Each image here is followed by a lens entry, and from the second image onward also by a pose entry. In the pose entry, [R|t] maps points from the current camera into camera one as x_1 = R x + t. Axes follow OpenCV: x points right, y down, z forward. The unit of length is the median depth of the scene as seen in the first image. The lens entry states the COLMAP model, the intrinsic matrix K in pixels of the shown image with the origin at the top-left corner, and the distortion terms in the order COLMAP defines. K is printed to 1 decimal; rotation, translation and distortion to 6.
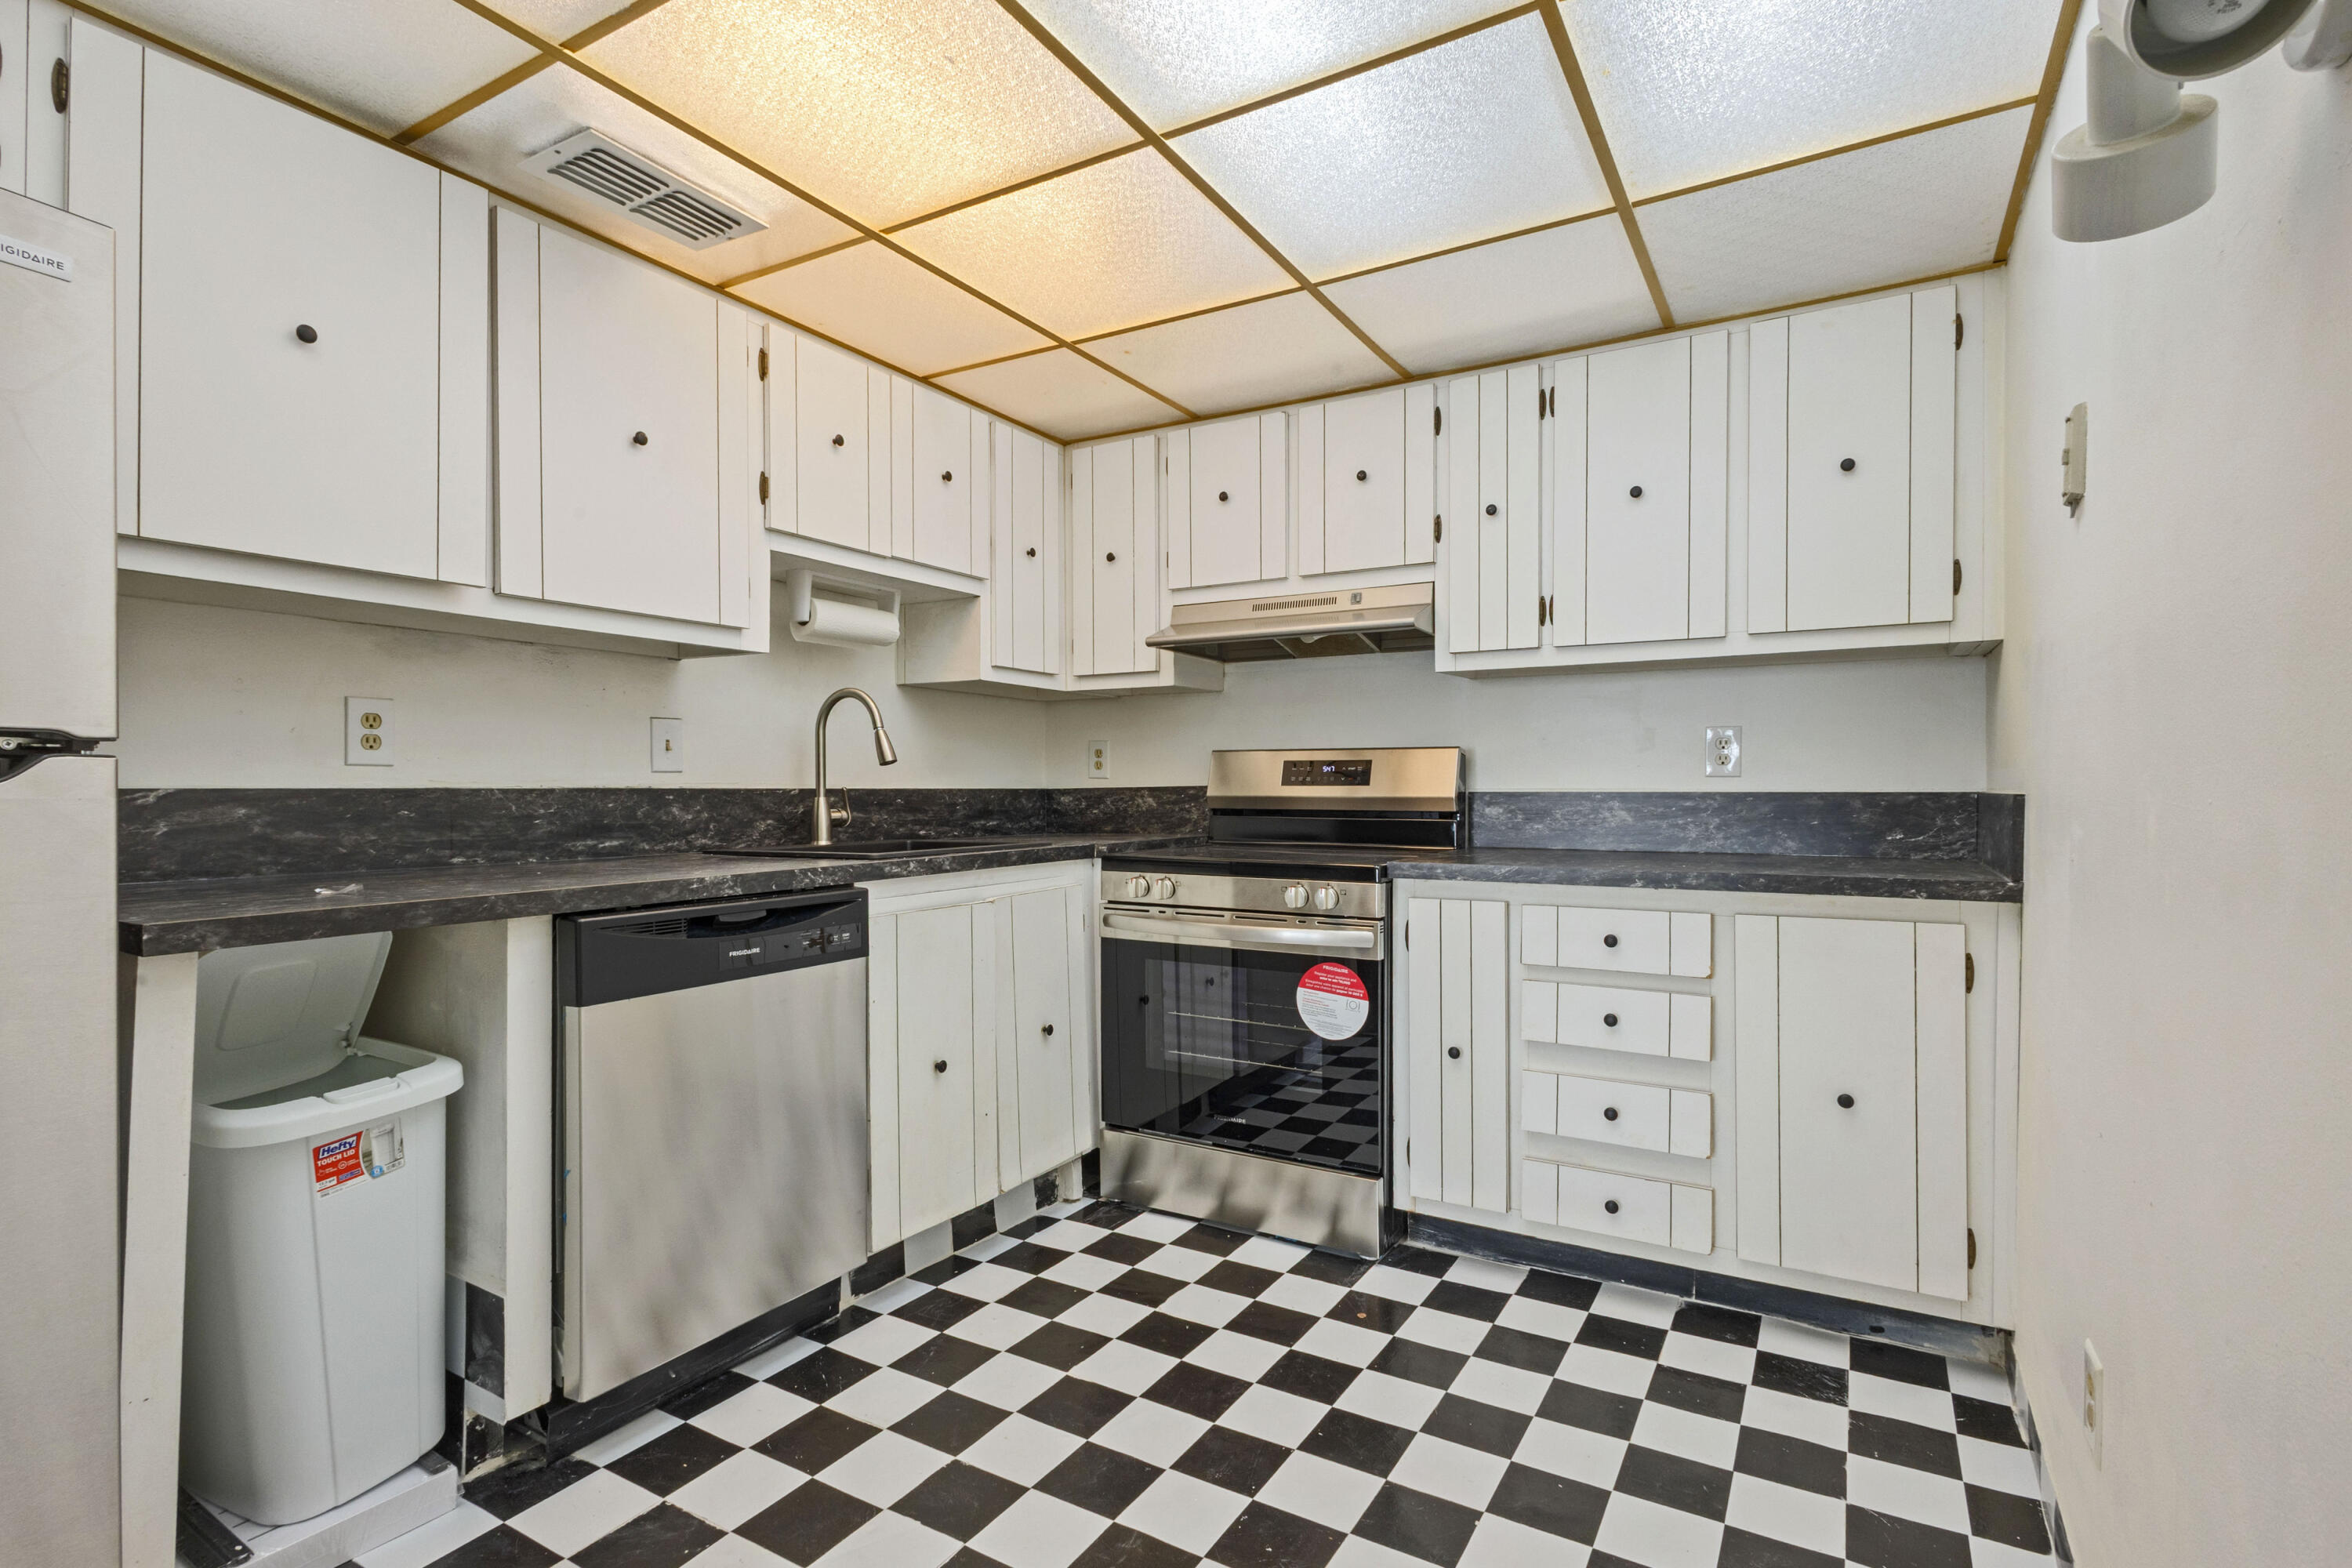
lens RADIAL K [[1068.9, 0, 1173.8], [0, 1068.9, 802.1], [0, 0, 1]] dist [0.001809, 0.000667]
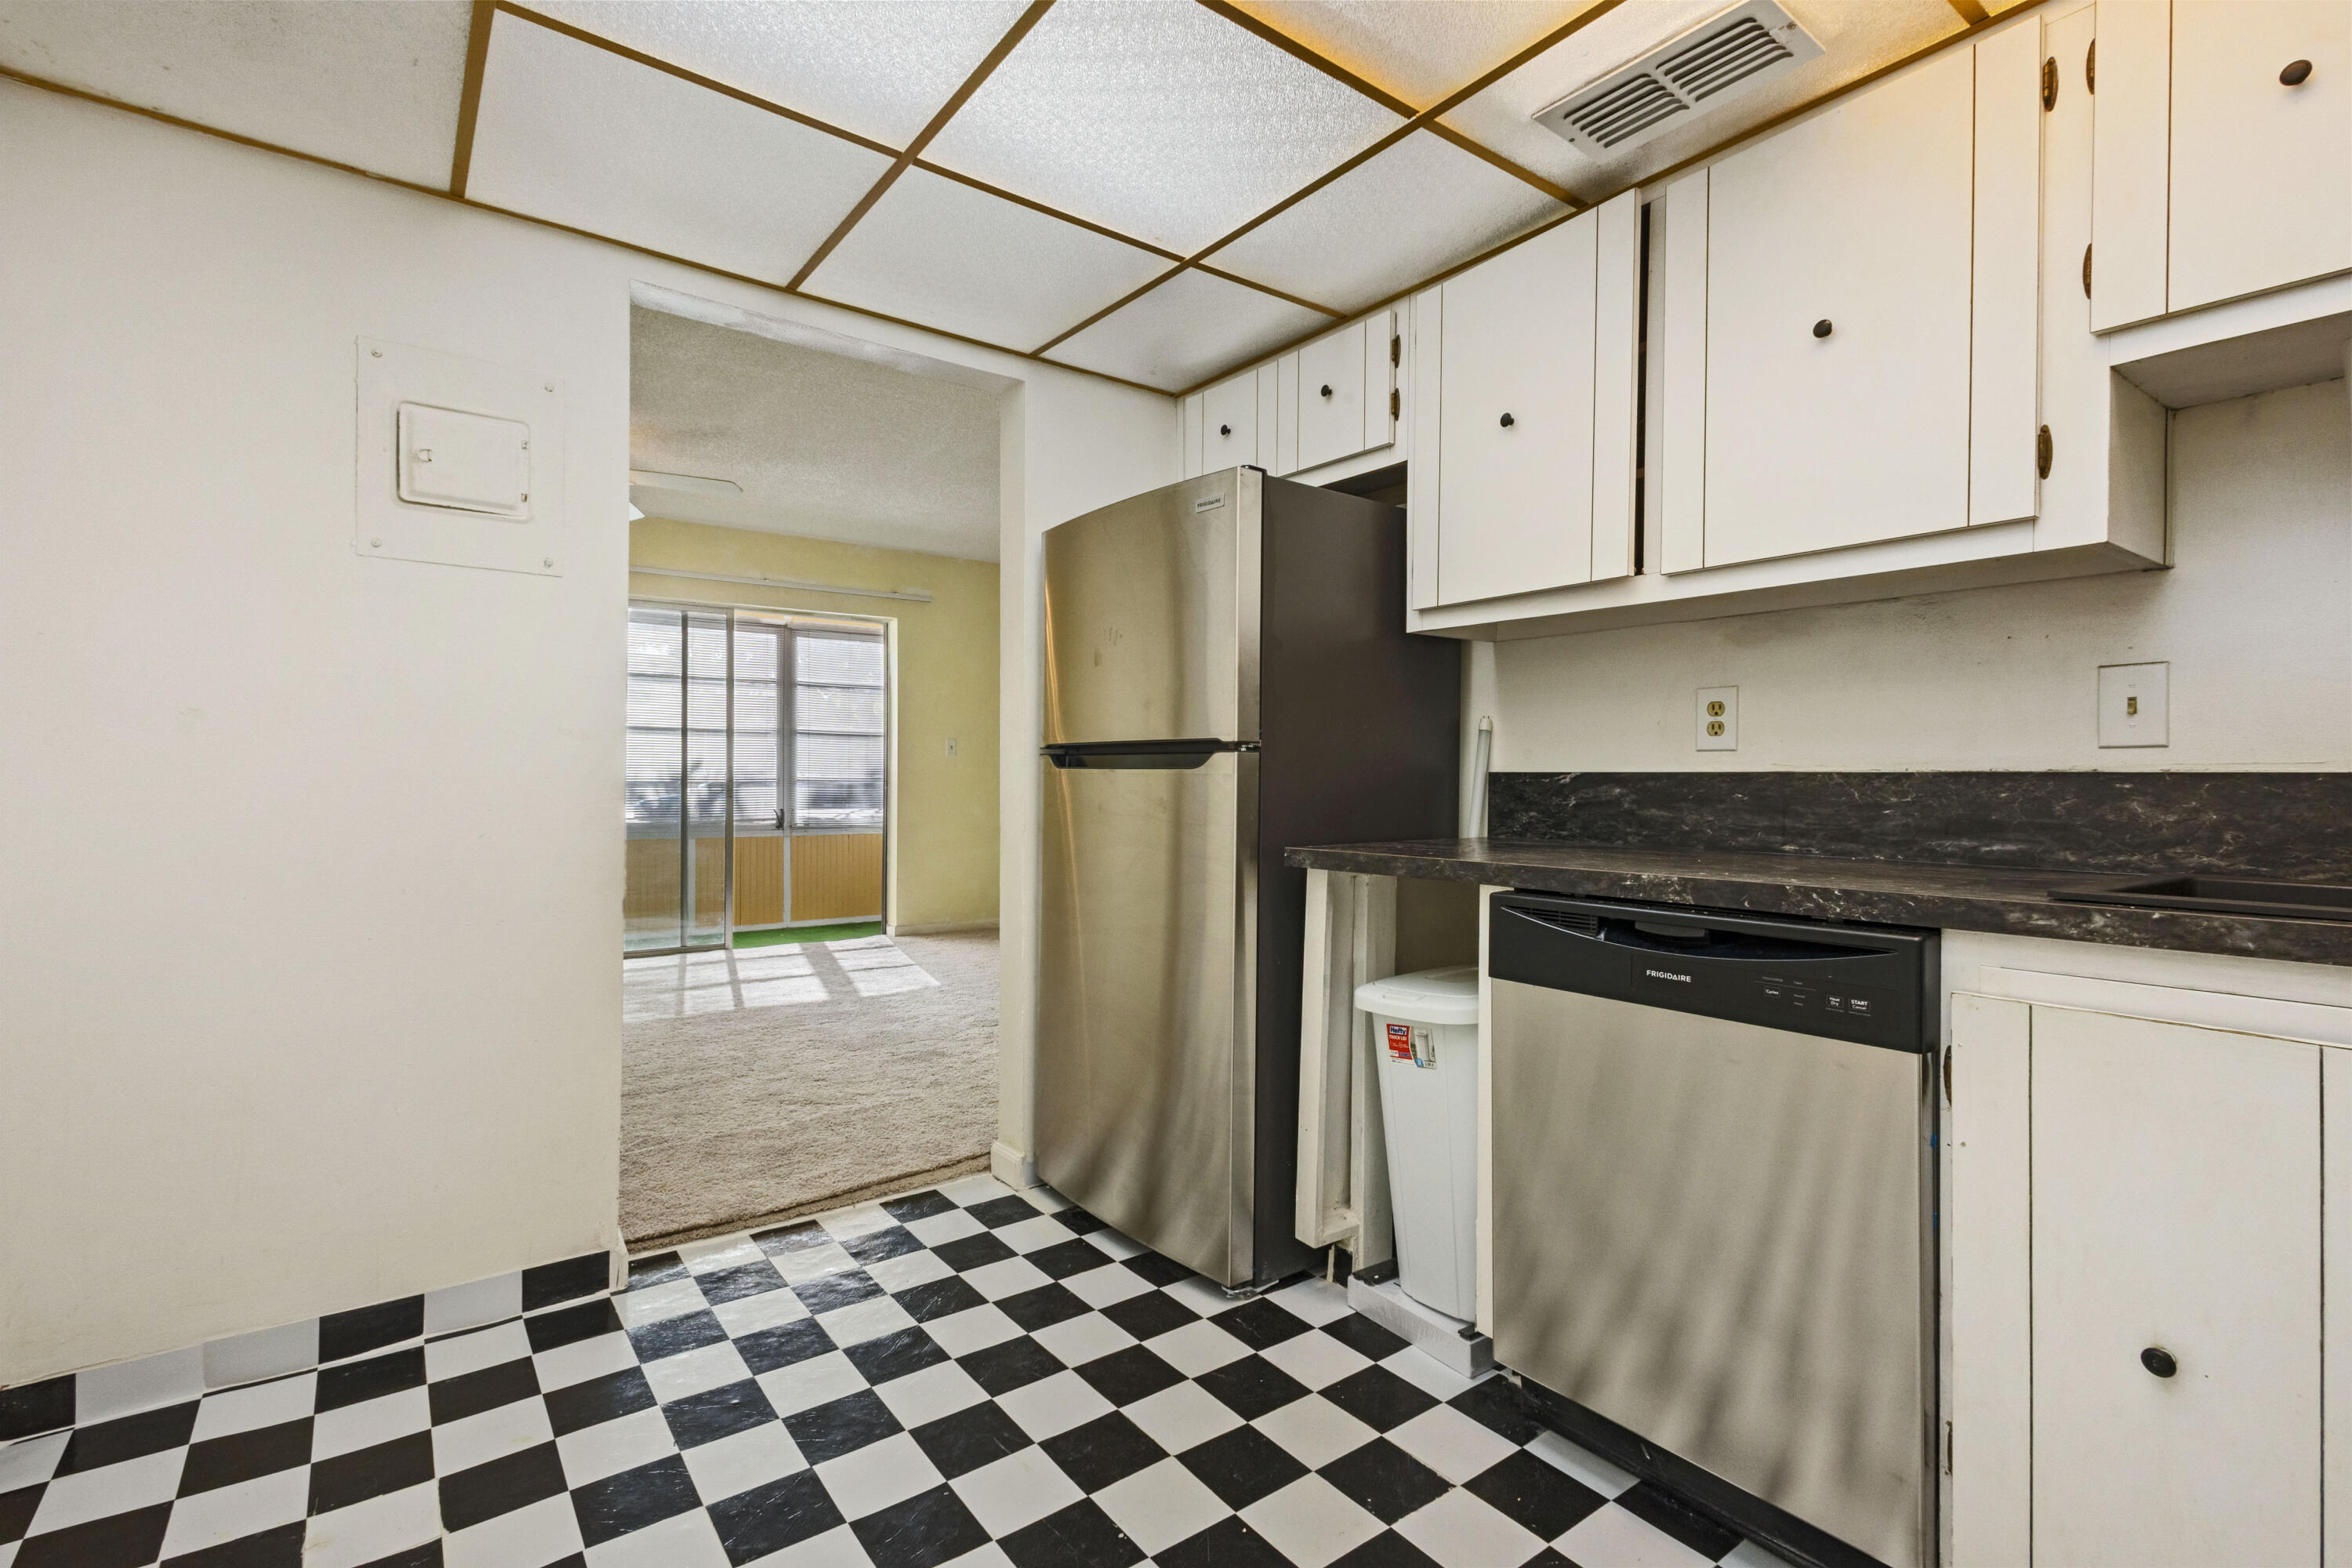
lens RADIAL K [[1068.9, 0, 1169.5], [0, 1068.9, 776.4], [0, 0, 1]] dist [0.001809, 0.000667]
pose [[-0.360300, -0.002926, -0.932832, 0.432503], [-0.018328, 0.999824, 0.003942, -0.002784], [0.932656, 0.018517, -0.360291, 0.870390]]
